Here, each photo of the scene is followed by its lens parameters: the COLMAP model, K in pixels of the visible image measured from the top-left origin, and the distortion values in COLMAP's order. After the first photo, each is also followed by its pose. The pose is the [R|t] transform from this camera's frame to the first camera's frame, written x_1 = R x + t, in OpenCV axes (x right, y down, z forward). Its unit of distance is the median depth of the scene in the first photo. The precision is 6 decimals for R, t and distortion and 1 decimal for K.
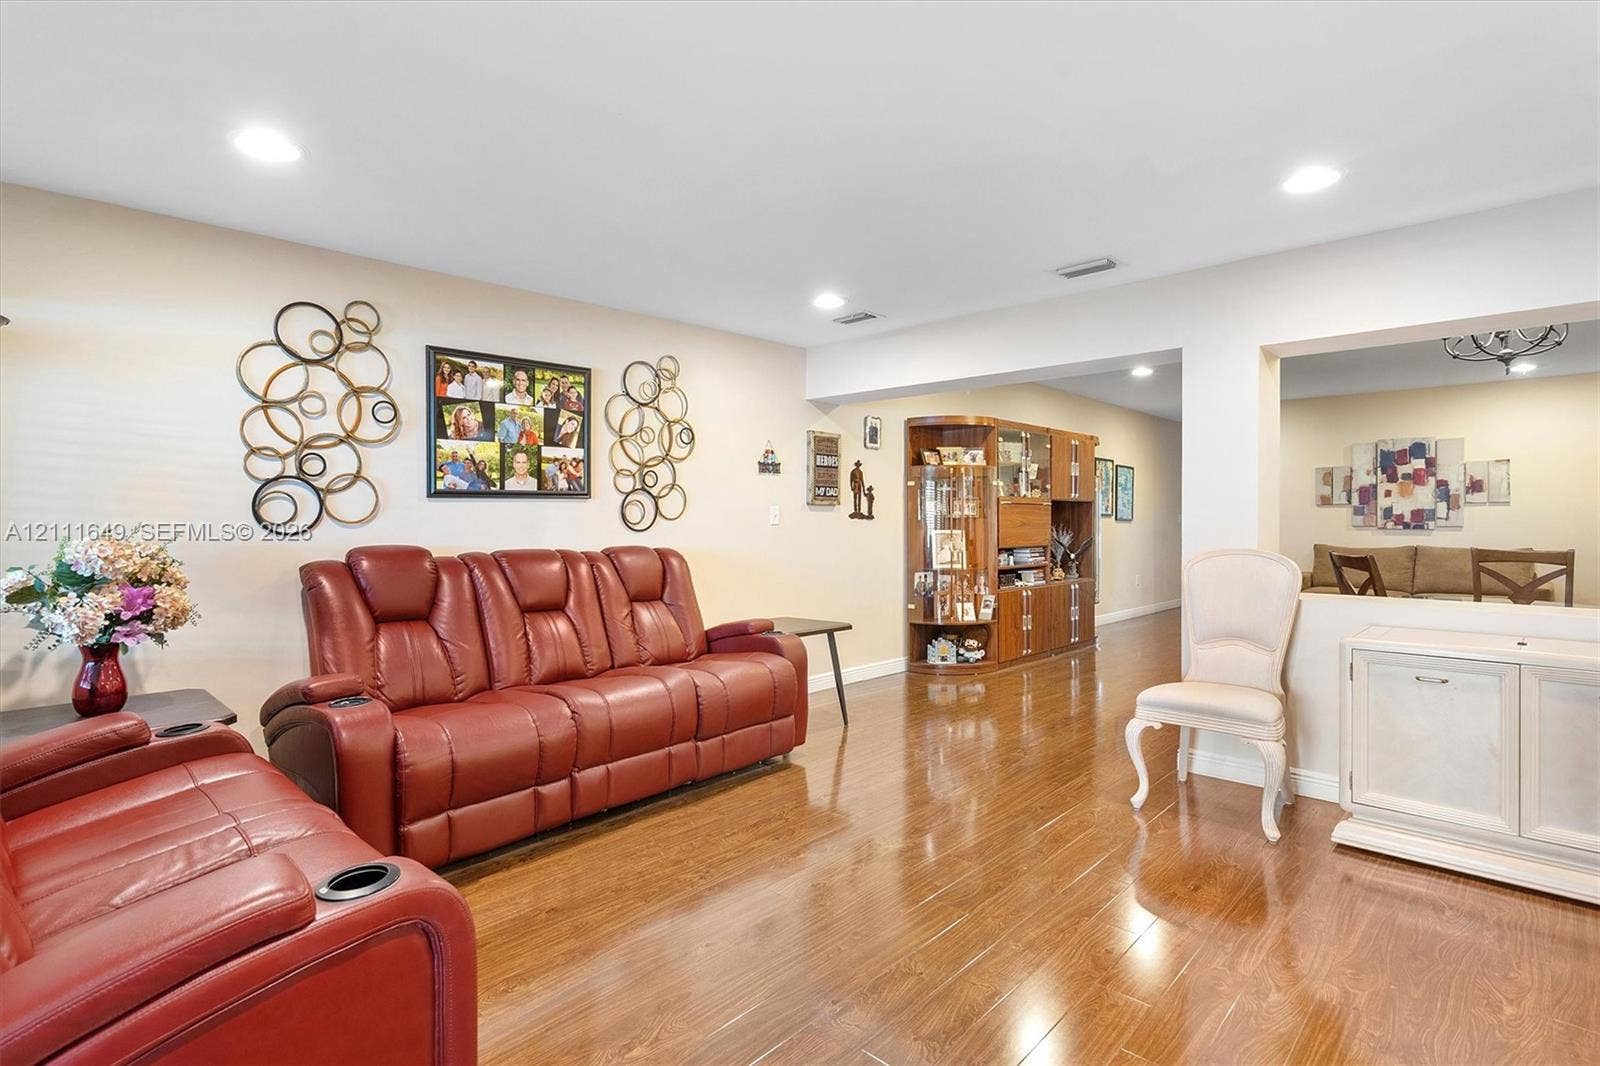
lens RADIAL K [[766.2, 0, 803.8], [0, 766.2, 530.7], [0, 0, 1]] dist [0.004498, 0.002765]
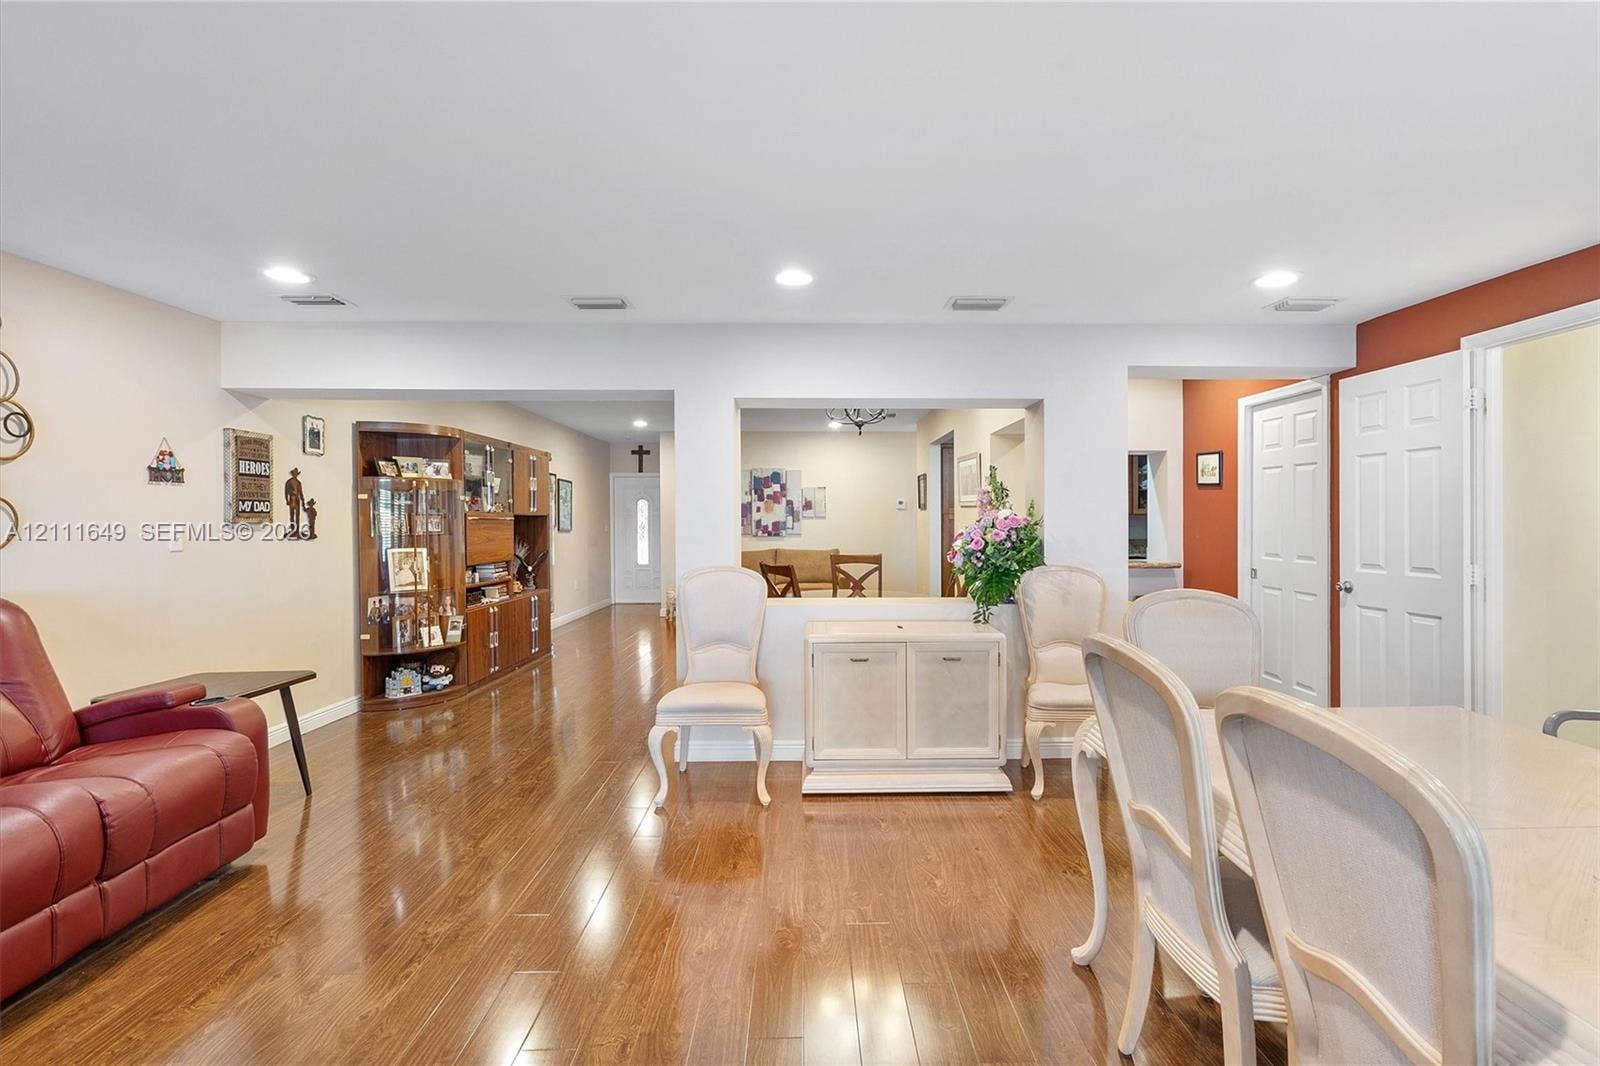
lens RADIAL K [[733.3, 0, 798.3], [0, 733.3, 529.9], [0, 0, 1]] dist [0.001025, -0.000167]
pose [[0.726950, -0.009785, 0.686620, -0.088225], [0.012730, 0.999919, 0.000772, -0.021375], [-0.686572, 0.008180, 0.727016, 0.060926]]
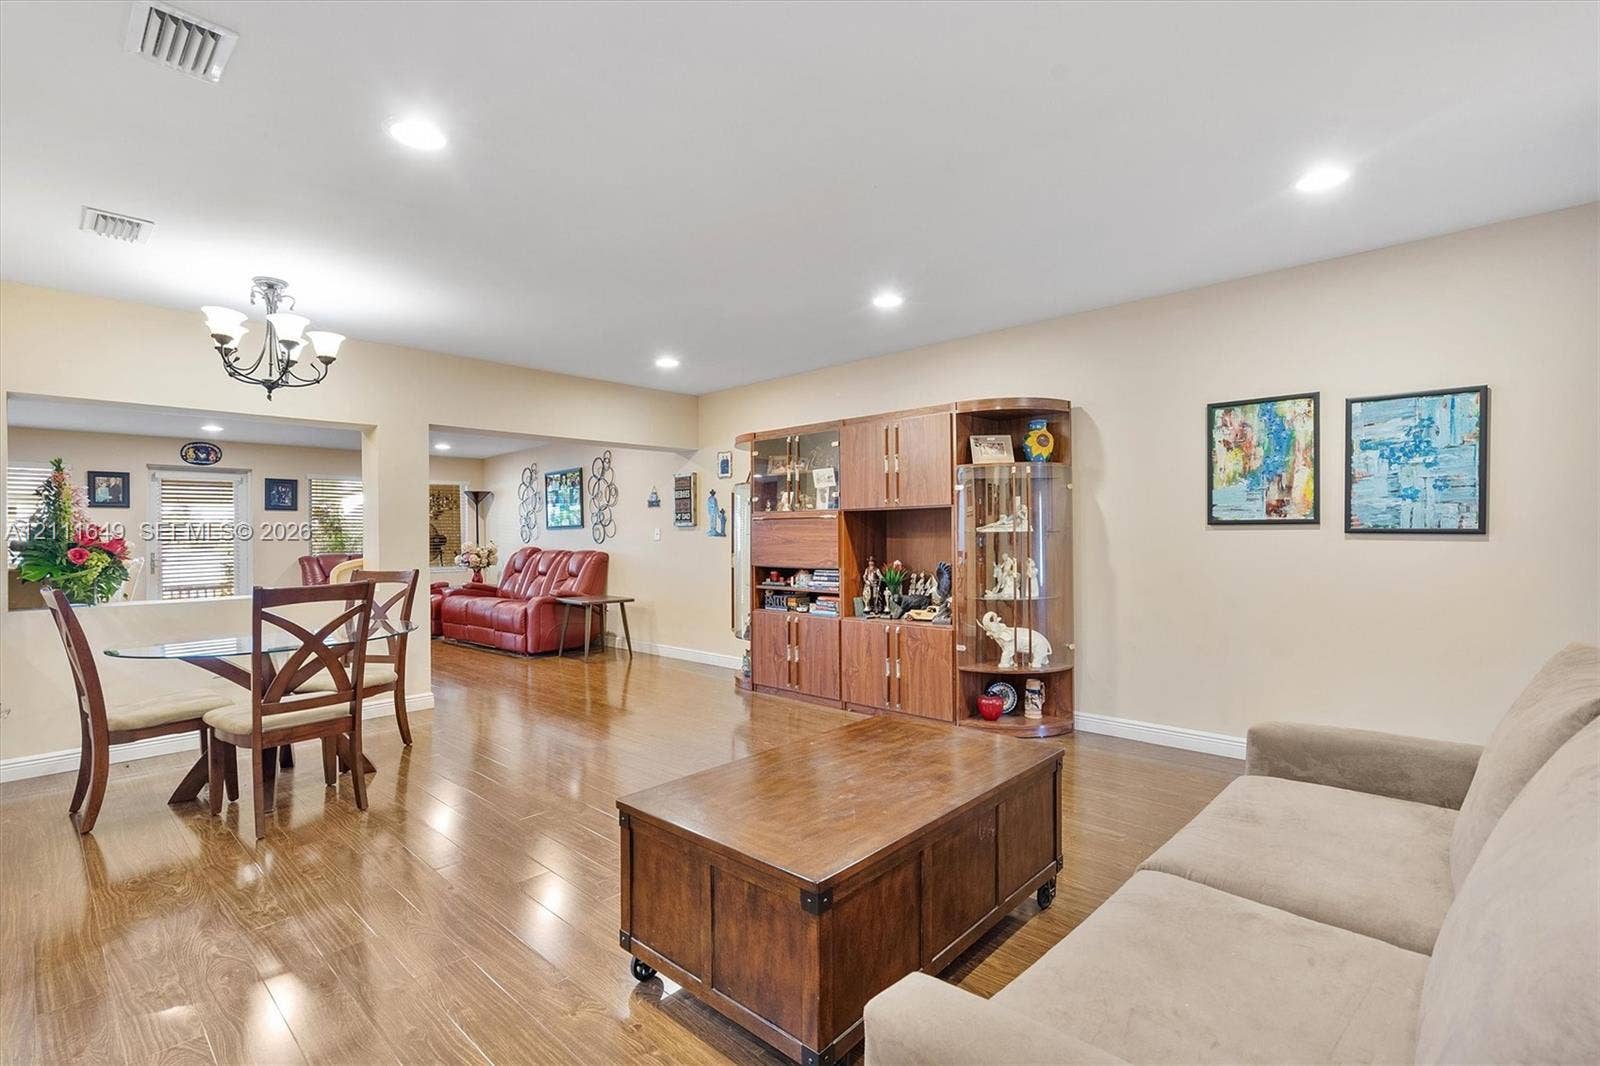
lens RADIAL K [[733.3, 0, 799.4], [0, 733.3, 529.1], [0, 0, 1]] dist [0.001025, -0.000167]
pose [[0.017698, -0.009284, -0.999800, 1.428099], [-0.006740, 0.999933, -0.009405, -0.019112], [0.999821, 0.006905, 0.017634, 1.262584]]
